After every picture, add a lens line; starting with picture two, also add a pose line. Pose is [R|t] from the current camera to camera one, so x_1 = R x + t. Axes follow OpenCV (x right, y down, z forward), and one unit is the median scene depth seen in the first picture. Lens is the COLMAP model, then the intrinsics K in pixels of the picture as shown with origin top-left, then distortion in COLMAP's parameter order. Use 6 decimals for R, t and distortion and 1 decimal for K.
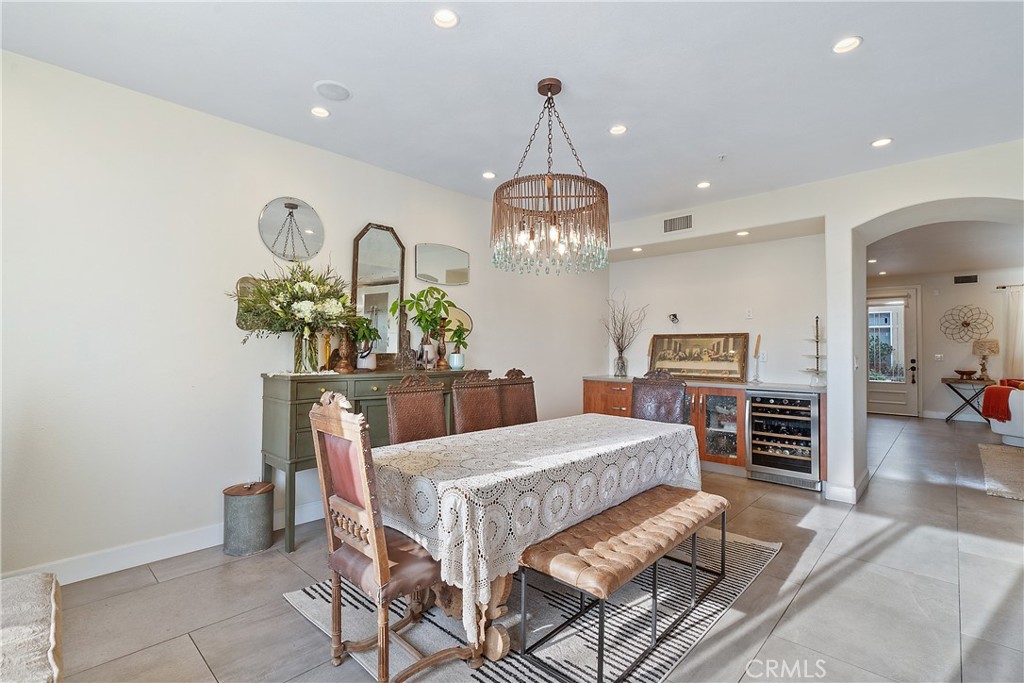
lens RADIAL K [[468.8, 0, 493.8], [0, 468.8, 339.7], [0, 0, 1]] dist [-0.001586, -0.000271]
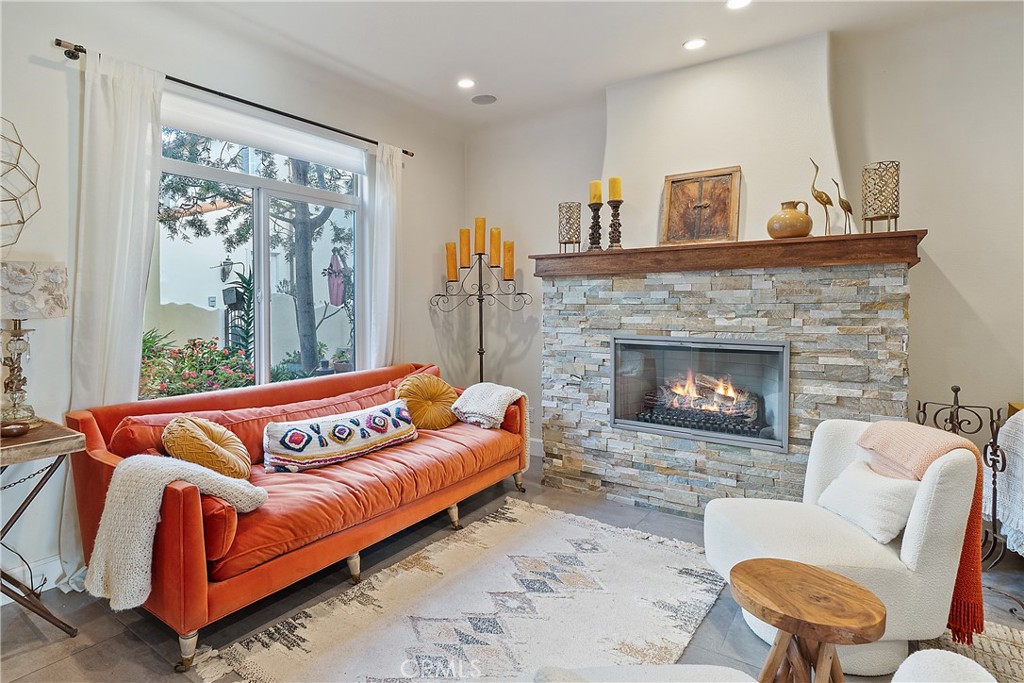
lens RADIAL K [[550.3, 0, 439.7], [0, 550.3, 313.0], [0, 0, 1]] dist [-0.011100, 0.000916]
pose [[-0.111048, -0.022459, 0.993561, 1.155096], [-0.014825, 0.999671, 0.020940, 0.032693], [-0.993704, -0.012405, -0.111344, 1.252177]]
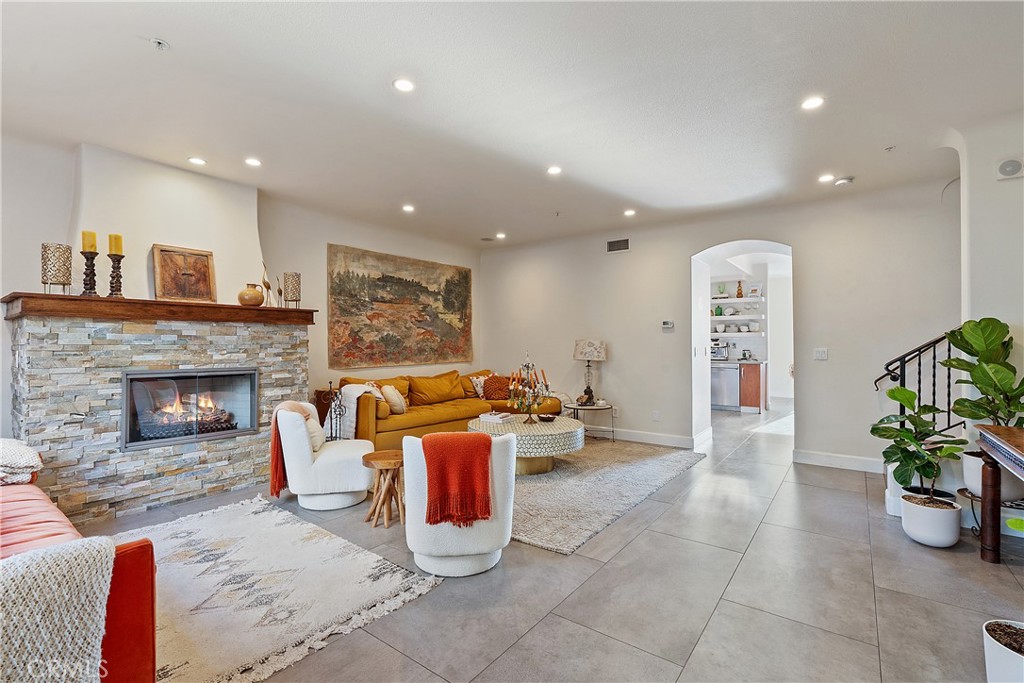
lens RADIAL K [[461.1, 0, 503.8], [0, 461.1, 338.4], [0, 0, 1]] dist [-0.012627, 0.005470]
pose [[-0.992648, -0.006149, -0.120884, 1.332506], [-0.002482, 0.999533, -0.030463, 0.041469], [0.121015, -0.029939, -0.992199, 1.651127]]
